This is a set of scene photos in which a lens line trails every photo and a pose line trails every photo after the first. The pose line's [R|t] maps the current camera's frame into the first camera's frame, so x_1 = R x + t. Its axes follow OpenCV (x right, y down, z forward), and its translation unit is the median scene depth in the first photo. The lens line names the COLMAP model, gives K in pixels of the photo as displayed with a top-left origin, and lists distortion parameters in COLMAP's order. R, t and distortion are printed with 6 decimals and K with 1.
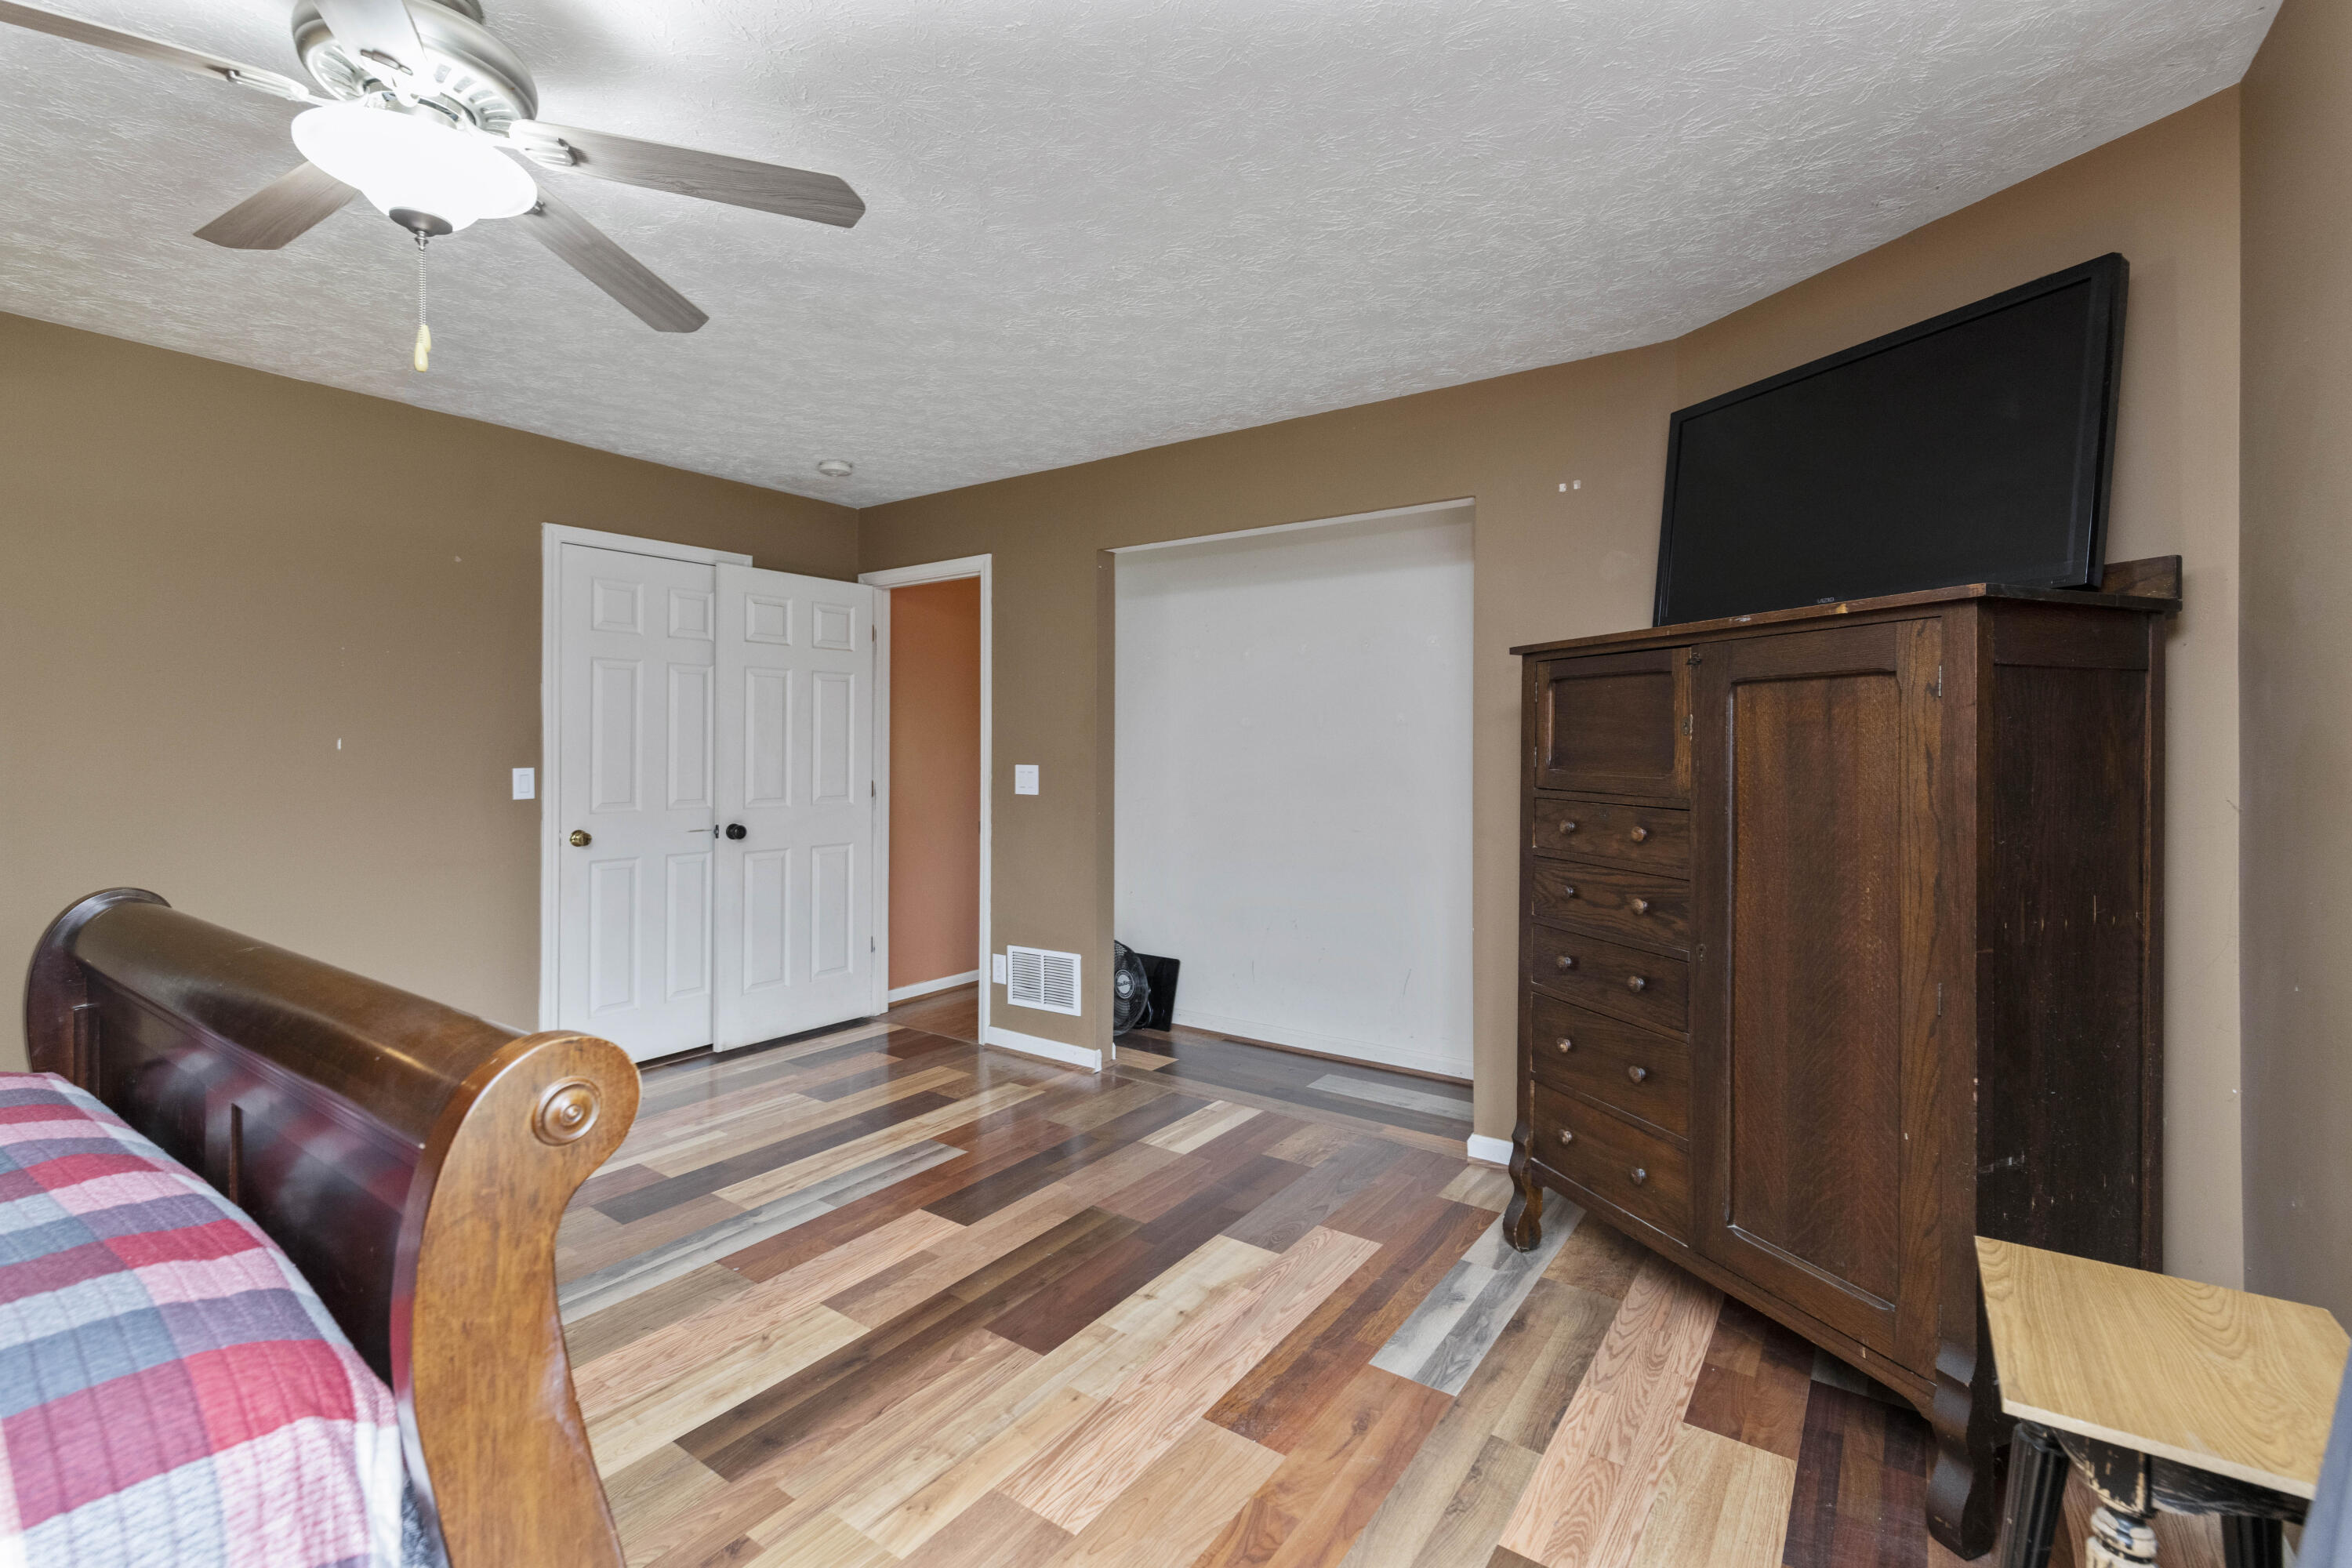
lens RADIAL K [[1017.7, 0, 1178.5], [0, 1017.7, 757.3], [0, 0, 1]] dist [0.001959, 0.000109]
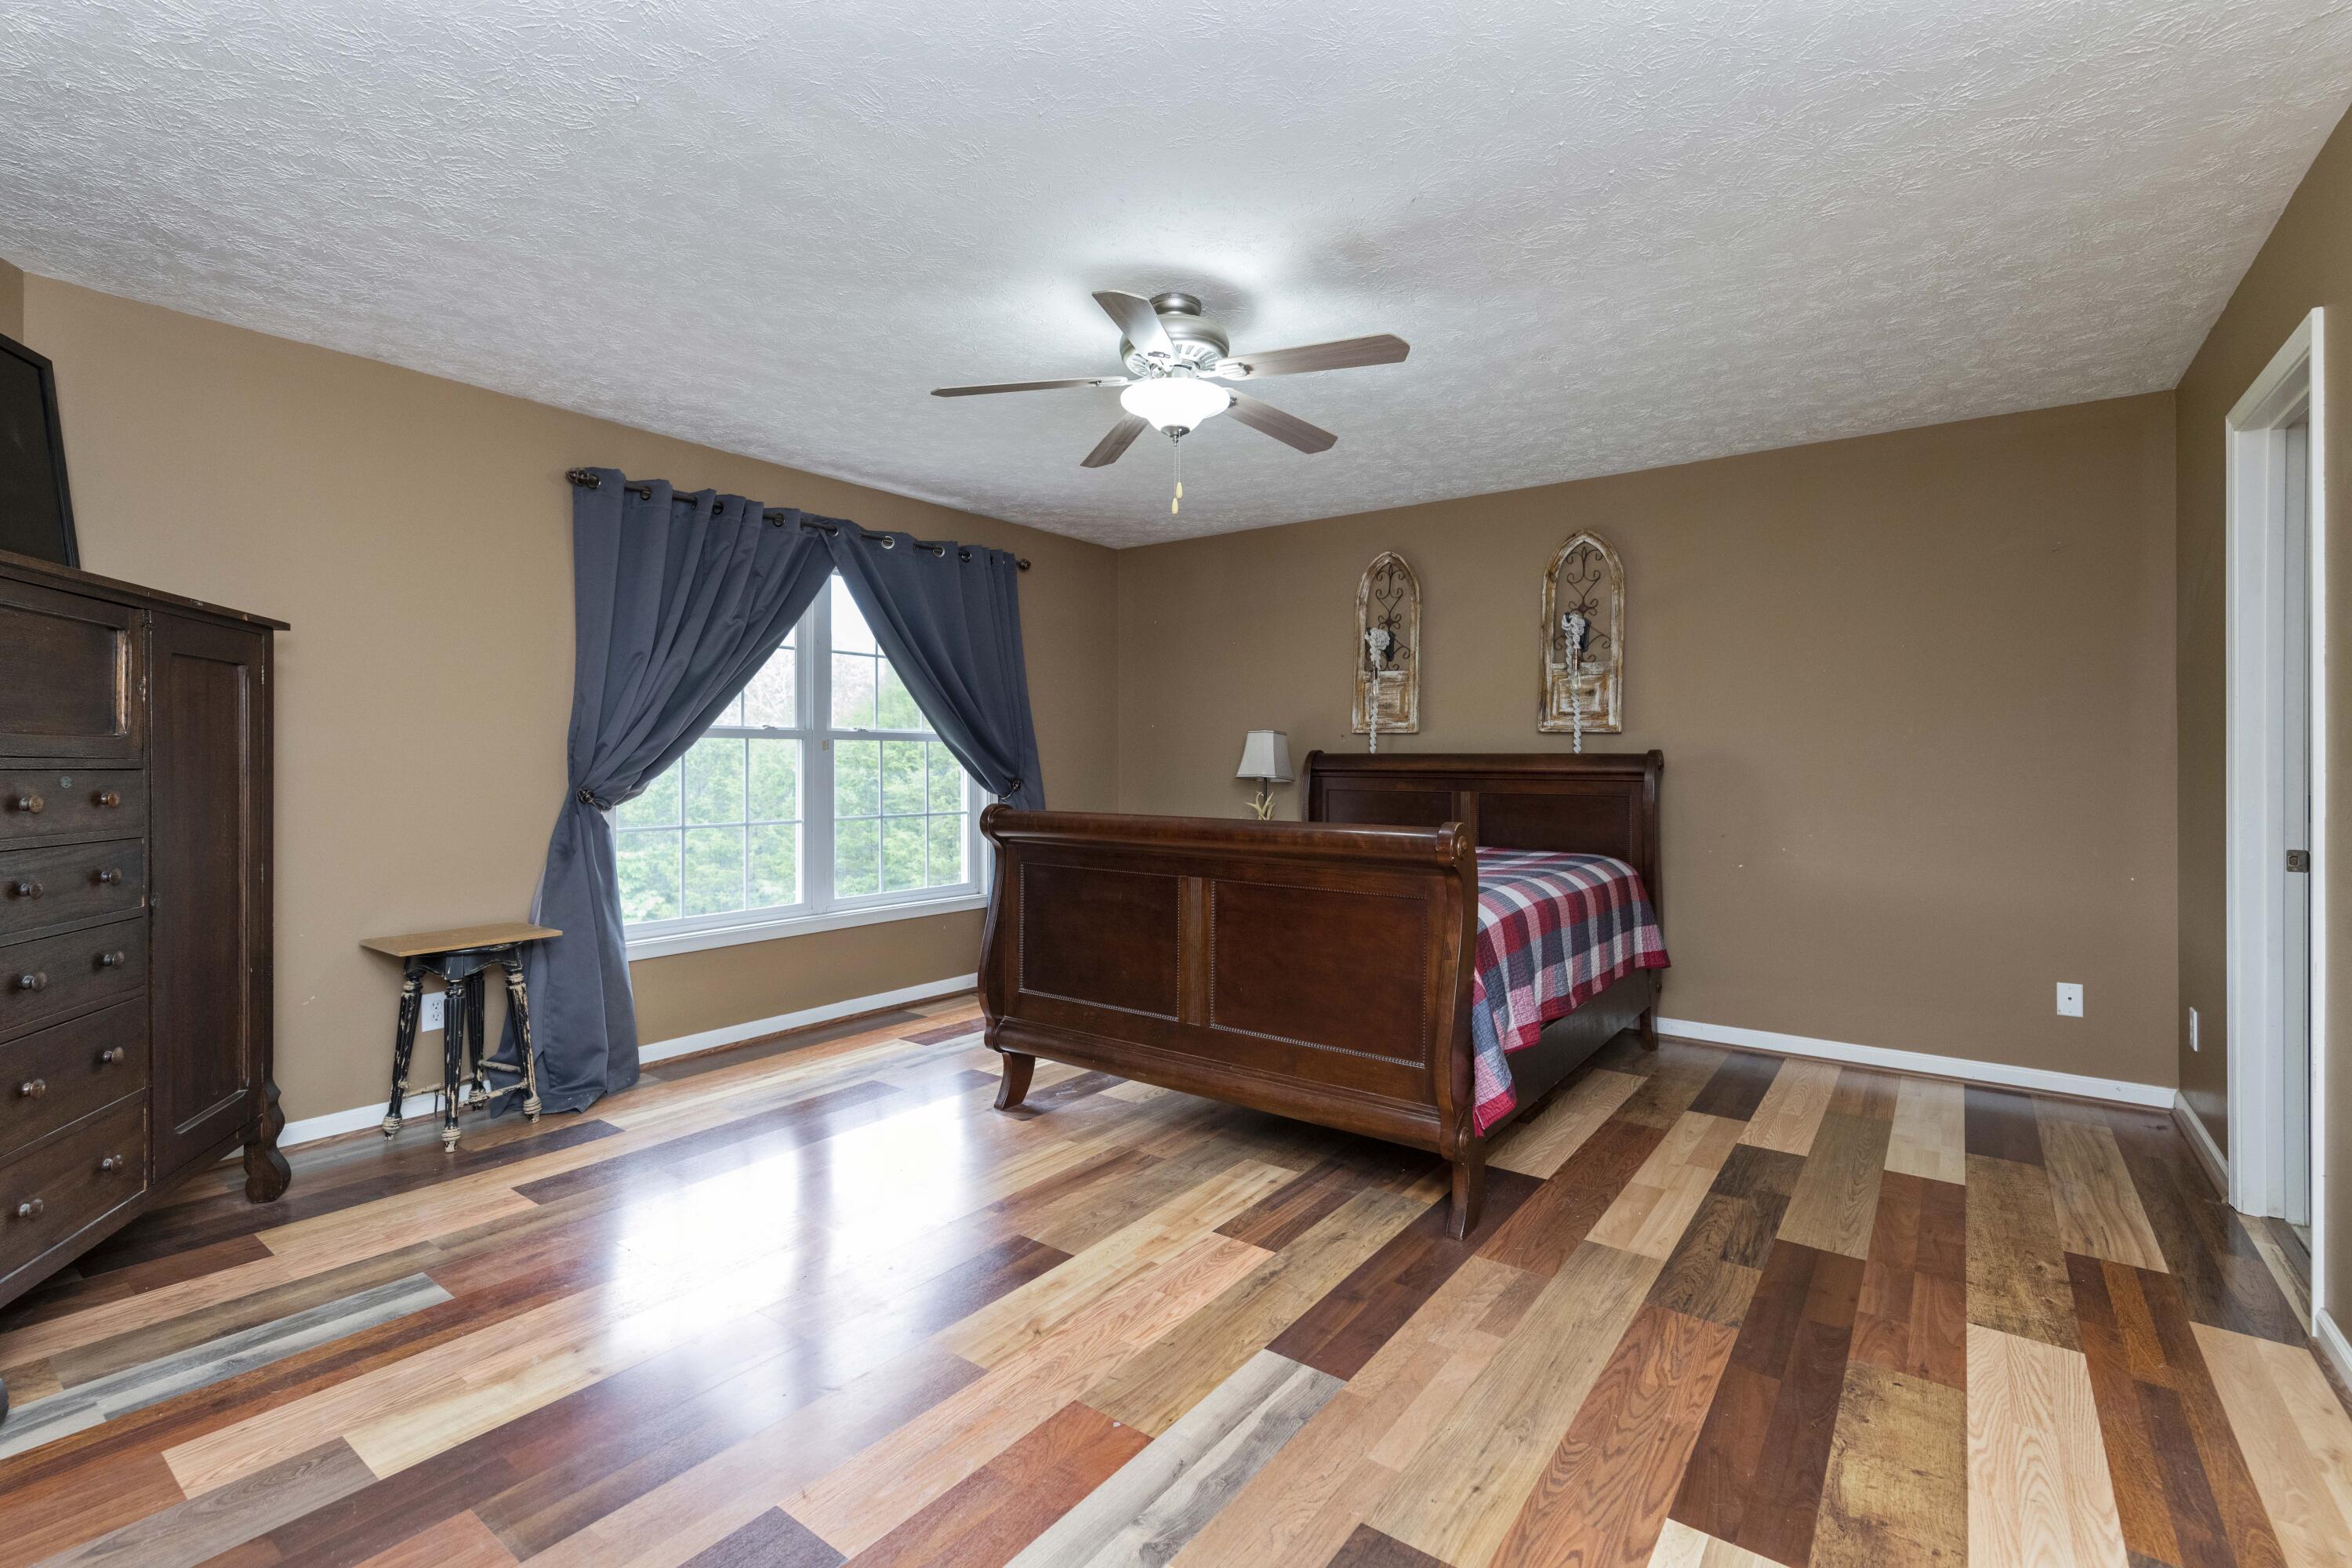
lens RADIAL K [[1047.3, 0, 1174.3], [0, 1047.3, 746.6], [0, 0, 1]] dist [0.000501, 0.000235]
pose [[-0.999535, -0.004724, 0.030122, -0.561078], [-0.004780, 0.999987, -0.001782, 0.024538], [-0.030113, -0.001925, -0.999545, 1.974537]]
